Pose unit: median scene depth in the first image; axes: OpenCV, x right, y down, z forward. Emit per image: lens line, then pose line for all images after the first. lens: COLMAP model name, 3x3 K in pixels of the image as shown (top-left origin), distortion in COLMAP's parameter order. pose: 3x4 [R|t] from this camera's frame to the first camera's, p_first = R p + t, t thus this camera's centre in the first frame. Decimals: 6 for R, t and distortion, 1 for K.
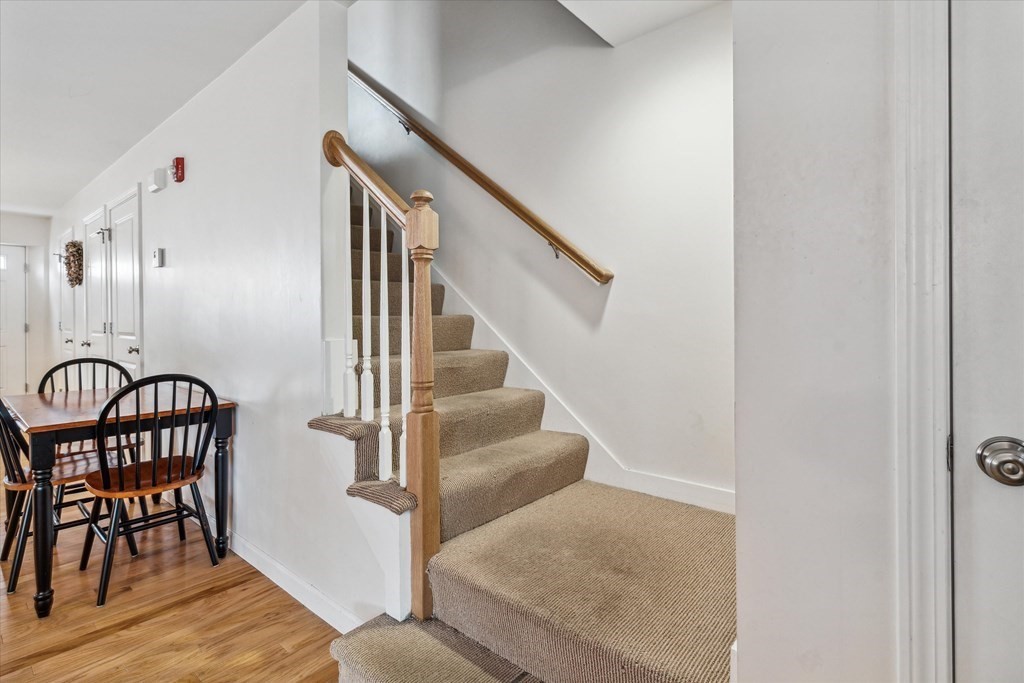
lens RADIAL K [[498.3, 0, 513.3], [0, 498.3, 318.4], [0, 0, 1]] dist [0.000930, -0.000035]
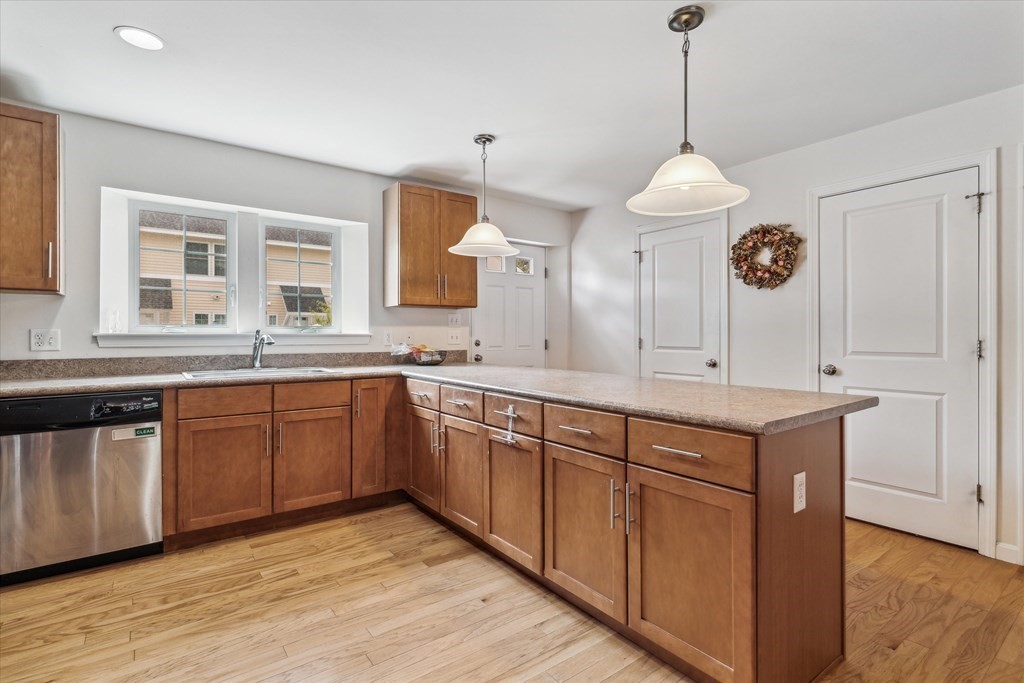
lens RADIAL K [[491.7, 0, 511.5], [0, 491.7, 335.9], [0, 0, 1]] dist [0.001044, 0.000844]
pose [[0.974051, 0.002807, -0.226312, -2.634878], [-0.001863, 0.999989, 0.004384, 0.002243], [0.226321, -0.003849, 0.974045, 0.573141]]
